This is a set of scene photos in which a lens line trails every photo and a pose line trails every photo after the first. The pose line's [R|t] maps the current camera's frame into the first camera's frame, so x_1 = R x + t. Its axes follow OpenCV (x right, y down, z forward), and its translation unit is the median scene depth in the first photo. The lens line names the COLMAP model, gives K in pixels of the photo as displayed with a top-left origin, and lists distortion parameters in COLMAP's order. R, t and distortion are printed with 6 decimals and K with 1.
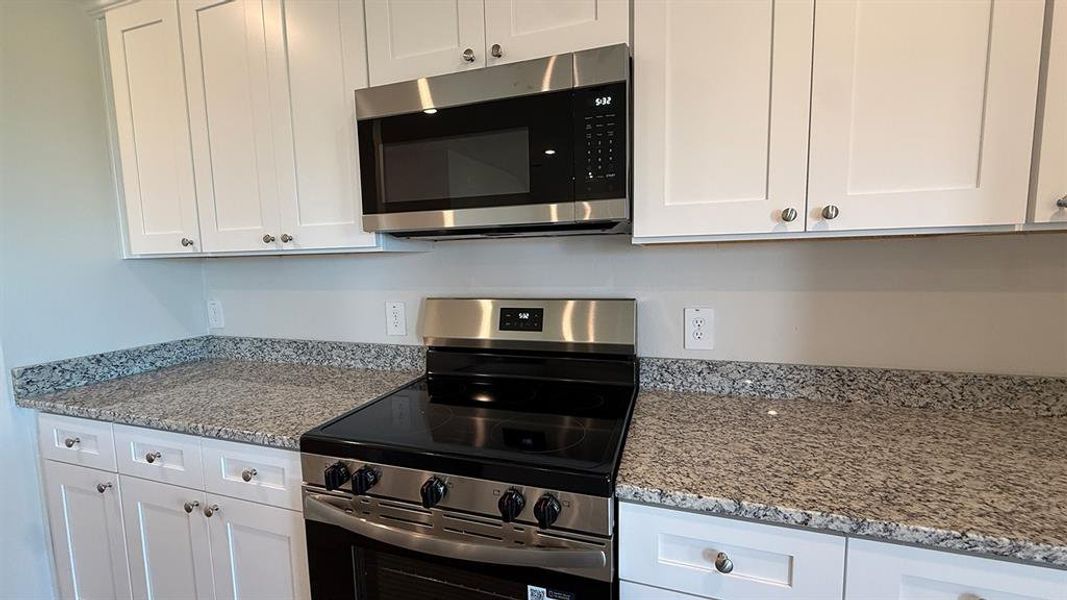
lens RADIAL K [[426.1, 0, 531.7], [0, 426.1, 302.4], [0, 0, 1]] dist [-0.003812, -0.000058]
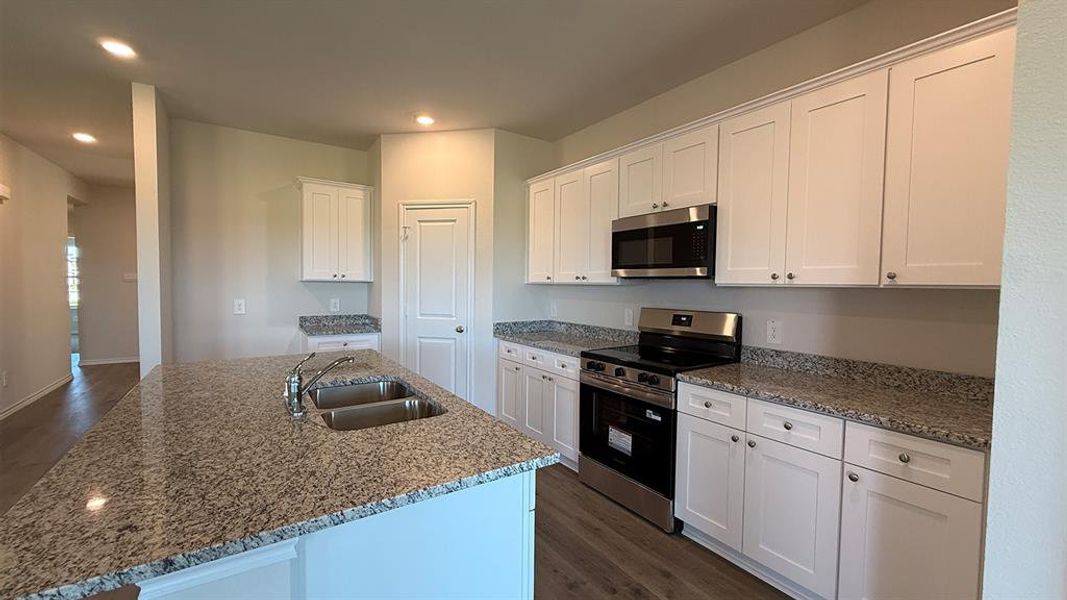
lens RADIAL K [[426.1, 0, 531.7], [0, 426.1, 302.4], [0, 0, 1]] dist [-0.003812, -0.000058]
pose [[0.789274, 0.056384, -0.611447, 0.721576], [-0.087252, 0.995969, -0.020786, 0.066316], [0.607810, 0.069756, 0.791012, -1.155990]]
